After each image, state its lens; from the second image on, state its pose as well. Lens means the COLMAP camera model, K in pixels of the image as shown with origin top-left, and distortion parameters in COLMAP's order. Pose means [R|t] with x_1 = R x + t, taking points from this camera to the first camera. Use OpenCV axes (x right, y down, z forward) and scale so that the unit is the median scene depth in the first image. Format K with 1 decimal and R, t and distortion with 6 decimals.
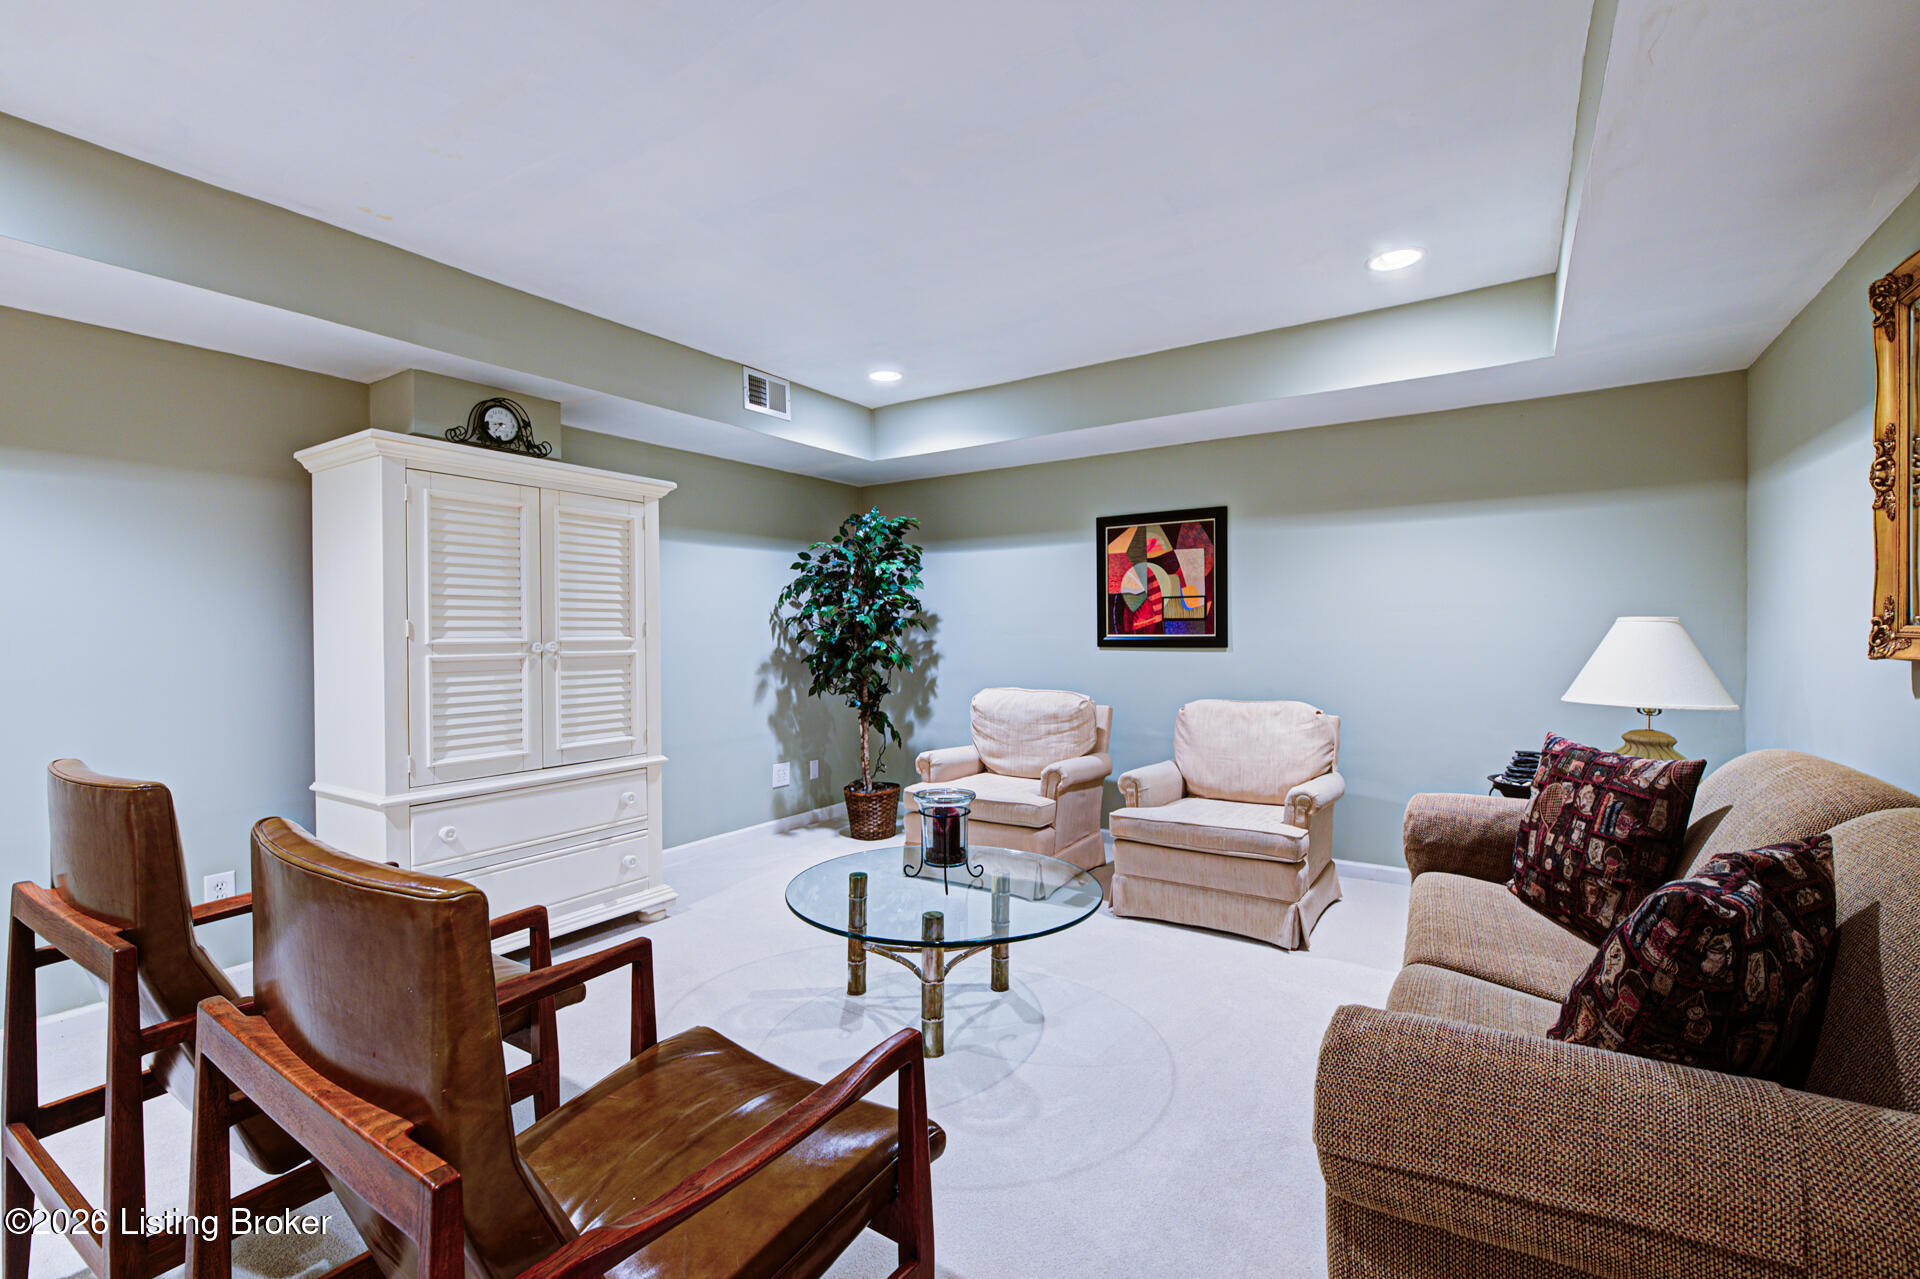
lens RADIAL K [[845.5, 0, 954.6], [0, 845.5, 635.6], [0, 0, 1]] dist [0.001349, -0.000507]
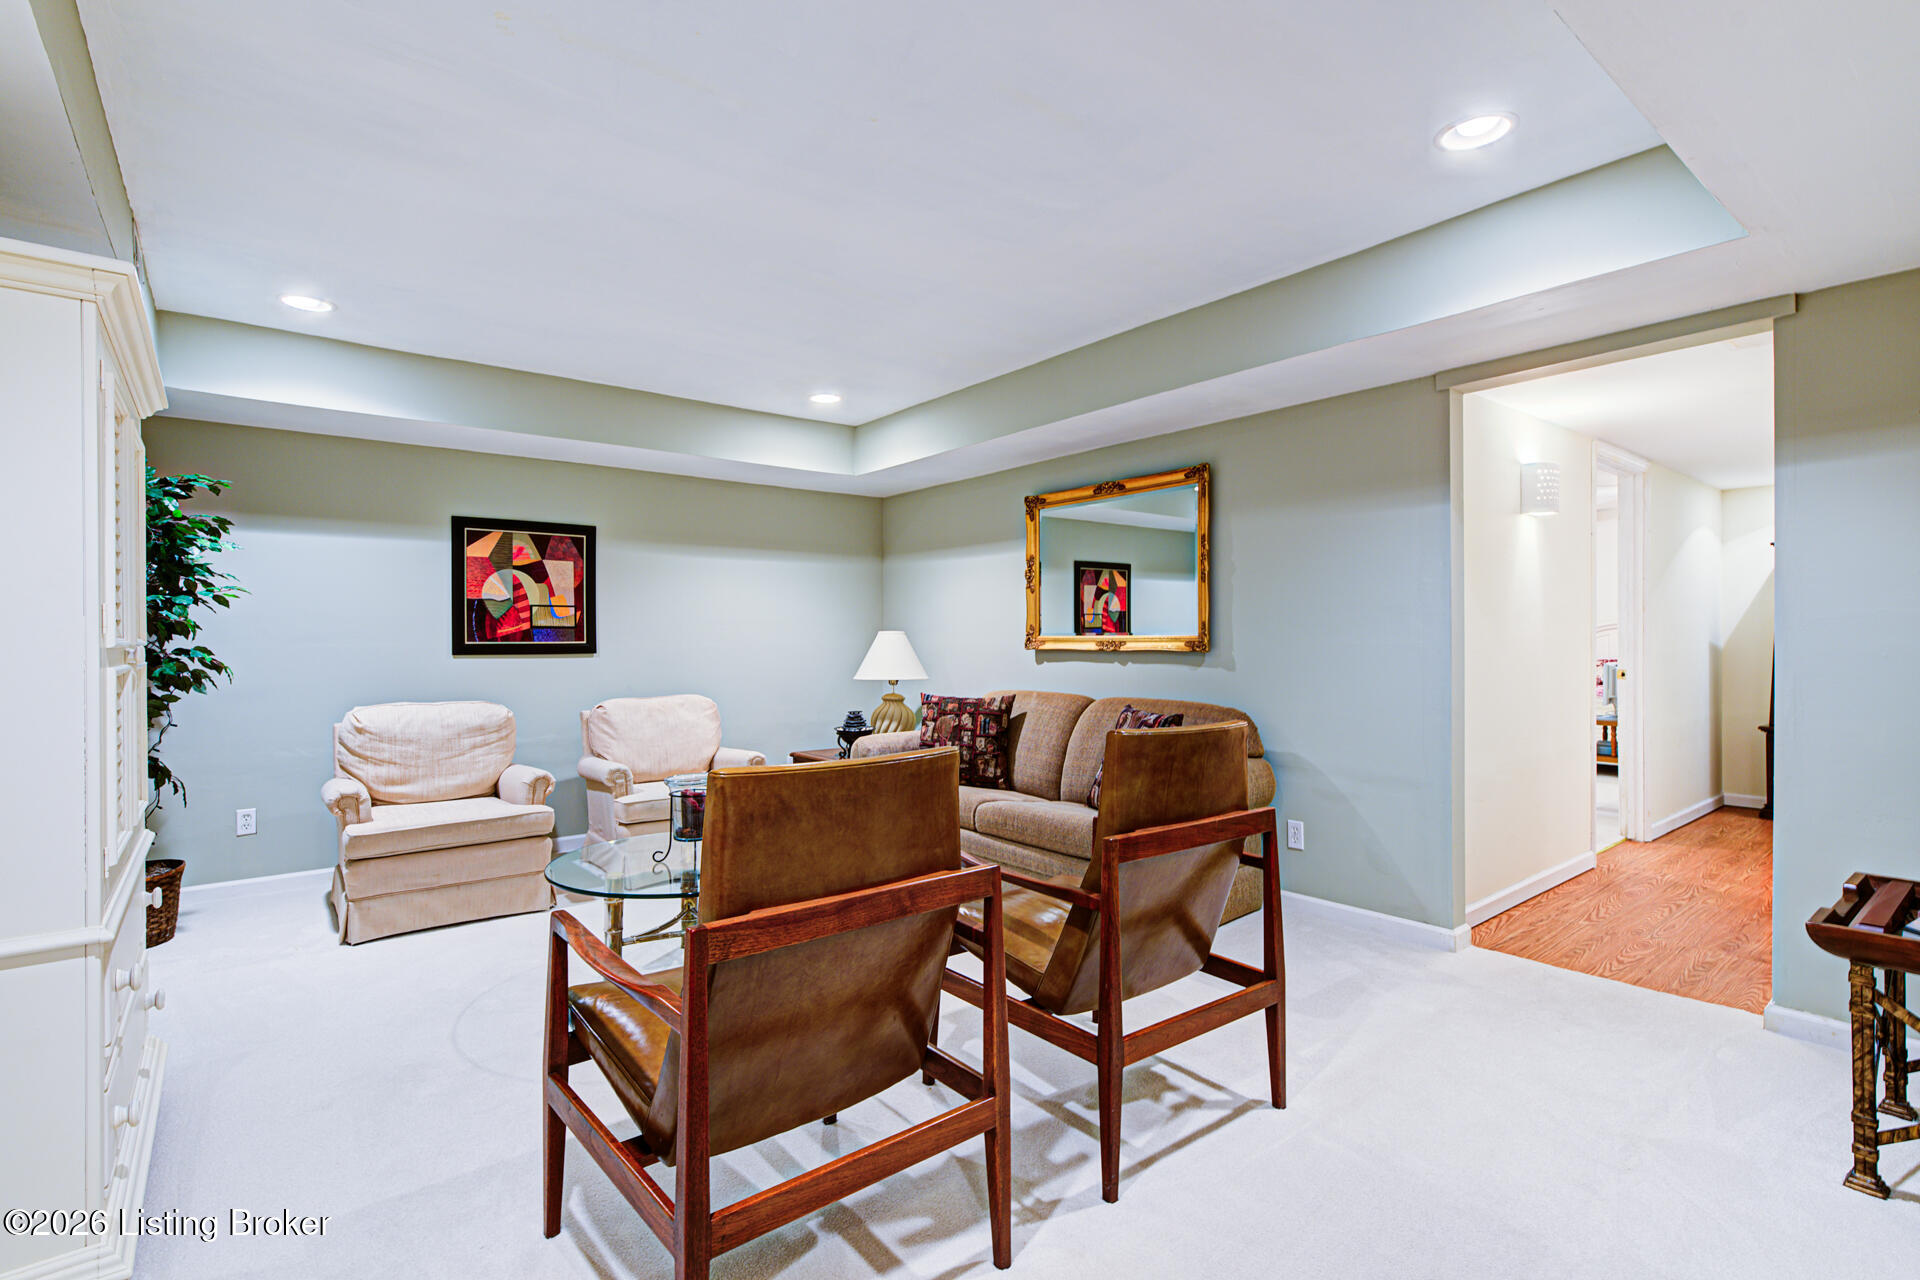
lens RADIAL K [[923.6, 0, 958.2], [0, 923.6, 640.2], [0, 0, 1]] dist [0.004739, 0.000932]
pose [[0.296249, 0.003909, 0.955103, -0.681061], [0.006073, 0.999964, -0.005977, 0.006826], [-0.955091, 0.007571, 0.296215, 0.180469]]
